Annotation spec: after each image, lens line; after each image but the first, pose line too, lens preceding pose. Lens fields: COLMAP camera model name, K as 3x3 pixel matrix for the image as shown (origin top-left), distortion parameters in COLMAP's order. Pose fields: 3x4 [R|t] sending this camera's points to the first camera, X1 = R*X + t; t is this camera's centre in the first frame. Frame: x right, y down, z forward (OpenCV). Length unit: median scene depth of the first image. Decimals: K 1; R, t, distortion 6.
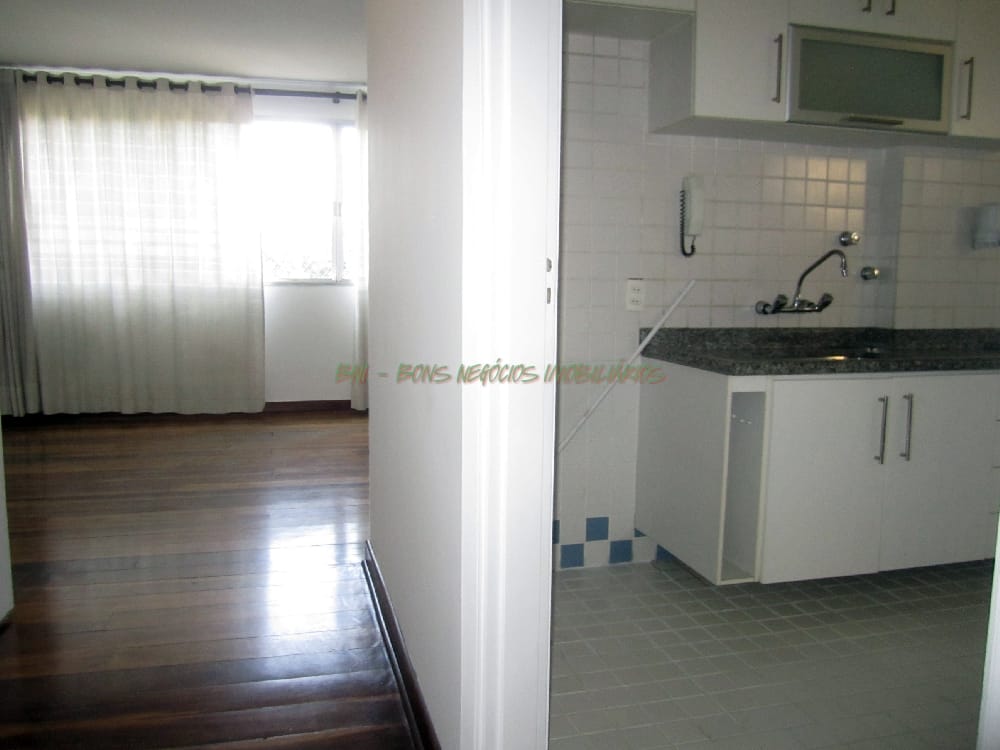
lens RADIAL K [[821.8, 0, 503.3], [0, 821.8, 373.4], [0, 0, 1]] dist [-0.063830, 0.015470]
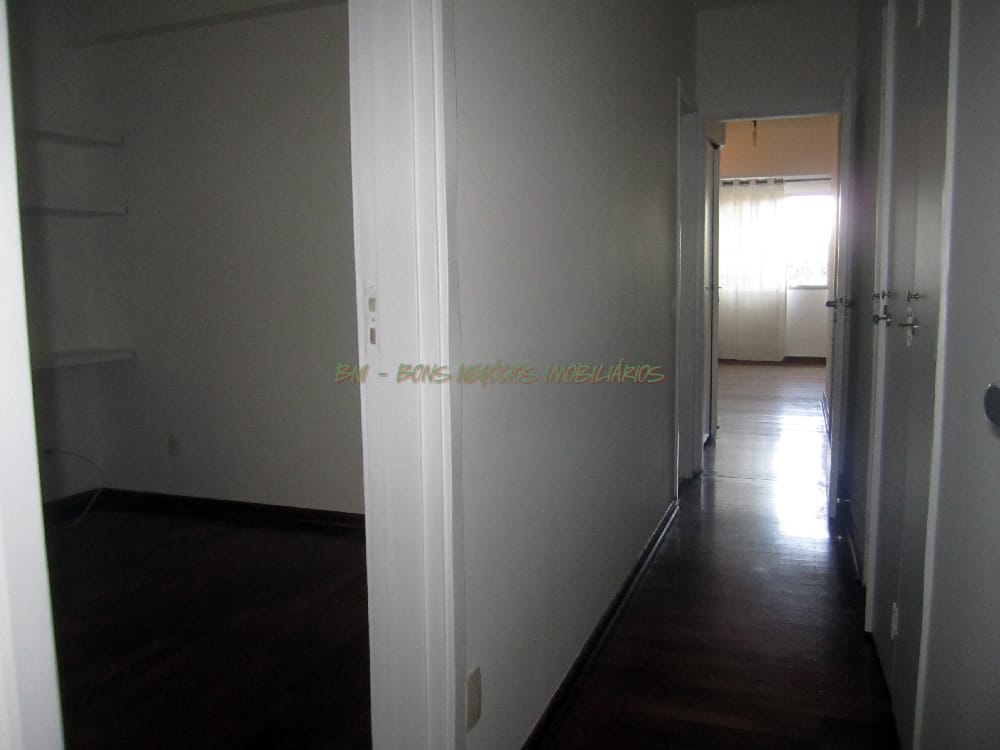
lens RADIAL K [[821.8, 0, 502.1], [0, 821.8, 381.8], [0, 0, 1]] dist [-0.063830, 0.015470]
pose [[0.854675, 0.016469, -0.518902, 0.099849], [-0.065452, 0.994940, -0.076228, 0.275309], [0.515021, 0.099114, 0.851428, -0.821578]]
